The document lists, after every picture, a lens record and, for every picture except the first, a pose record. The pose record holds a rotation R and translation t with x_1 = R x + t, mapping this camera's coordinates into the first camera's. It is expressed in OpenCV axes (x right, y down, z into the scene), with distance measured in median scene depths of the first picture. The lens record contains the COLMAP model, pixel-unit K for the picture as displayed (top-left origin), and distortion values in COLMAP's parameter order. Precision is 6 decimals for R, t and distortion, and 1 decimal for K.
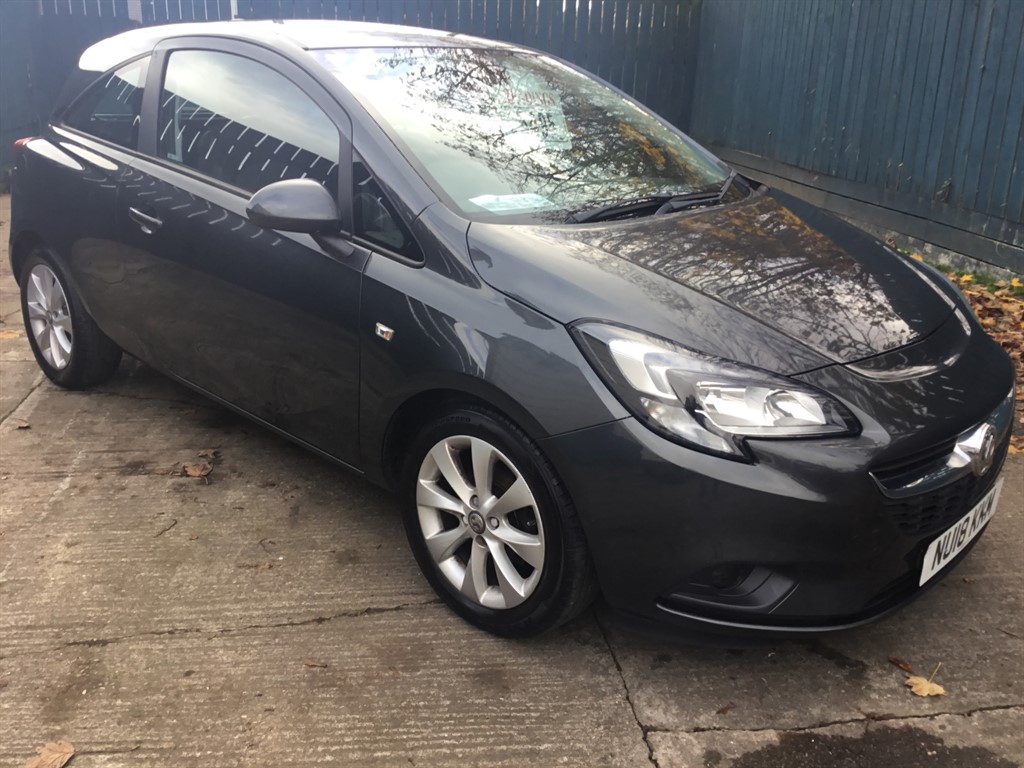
lens RADIAL K [[893.9, 0, 499.9], [0, 893.9, 387.1], [0, 0, 1]] dist [0.130720, -0.184533]
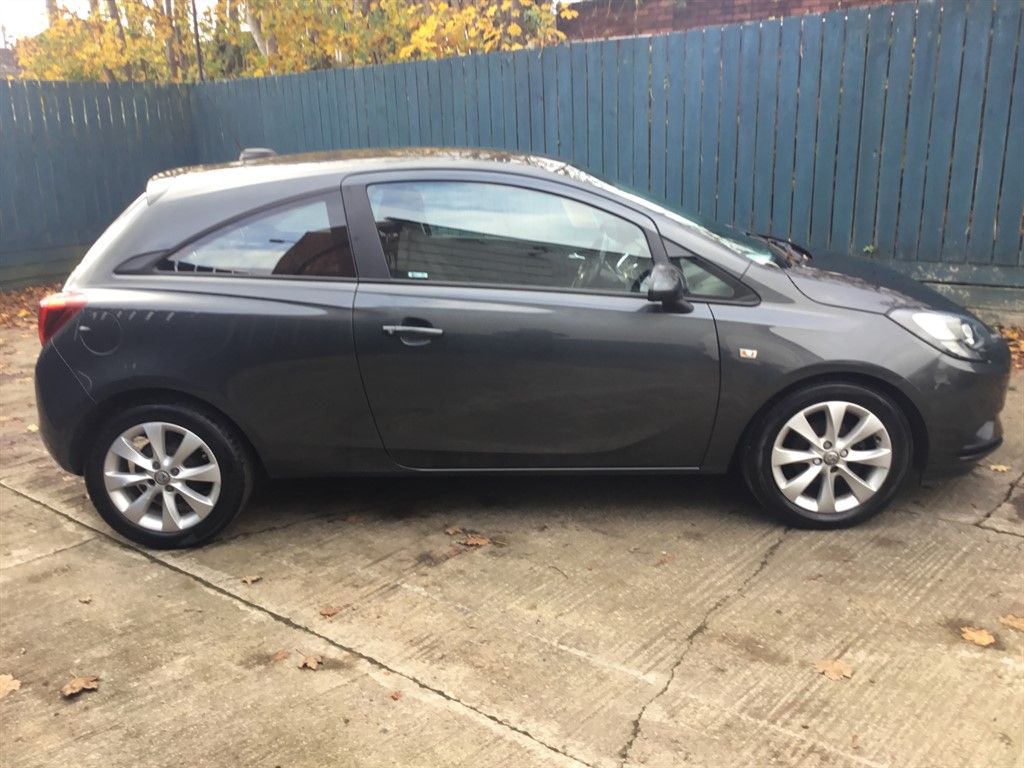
lens RADIAL K [[893.9, 0, 499.9], [0, 893.9, 387.1], [0, 0, 1]] dist [0.130720, -0.184533]
pose [[0.739500, -0.232035, 0.631902, -1.383500], [0.276909, 0.960470, 0.028625, -0.165097], [-0.613564, 0.153811, 0.774520, 0.127324]]
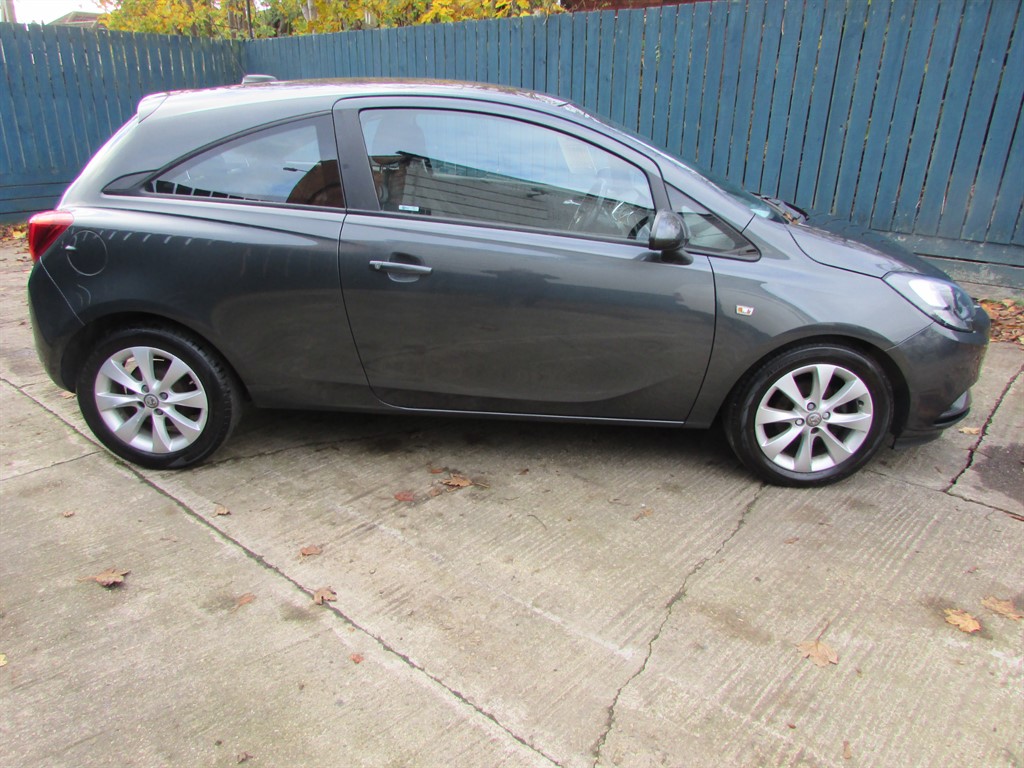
lens RADIAL K [[708.5, 0, 500.4], [0, 708.5, 398.5], [0, 0, 1]] dist [-0.012851, -0.000161]
pose [[0.750228, -0.262548, 0.606817, -1.147066], [0.221700, 0.964539, 0.143227, -0.176889], [-0.622903, 0.027078, 0.781831, 0.383664]]
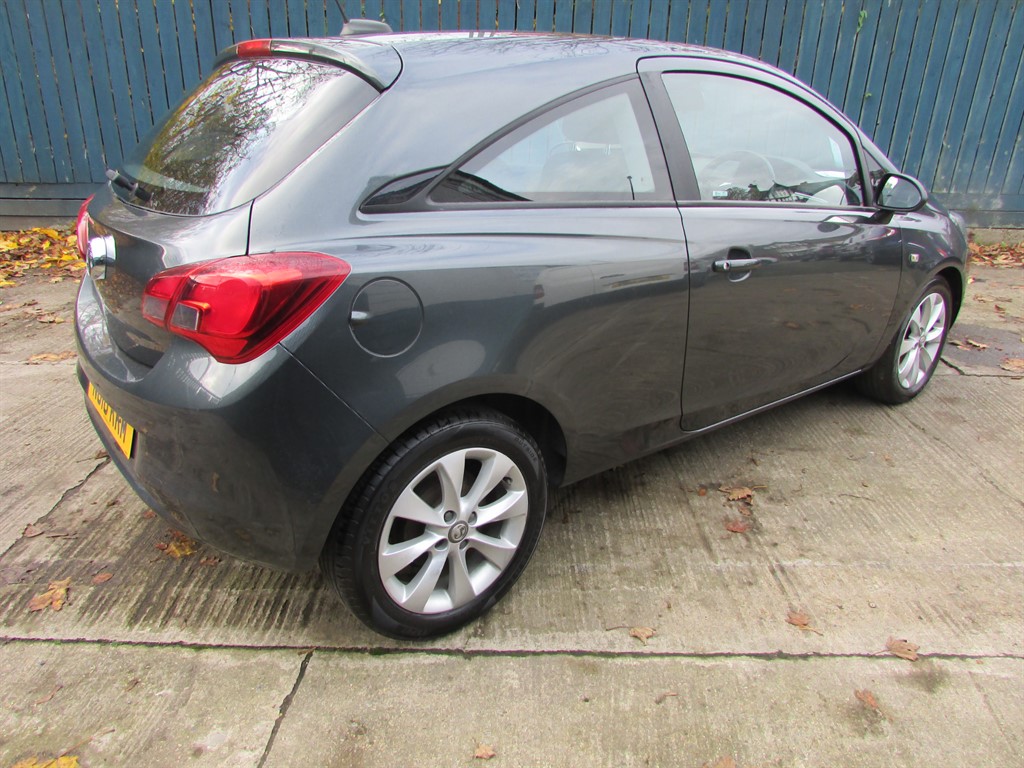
lens RADIAL K [[719.0, 0, 491.5], [0, 719.0, 391.9], [0, 0, 1]] dist [-0.019830, 0.002241]
pose [[0.155059, -0.399412, 0.903563, -1.515887], [0.319727, 0.885690, 0.336643, -0.529461], [-0.934736, 0.236694, 0.265037, 1.450174]]
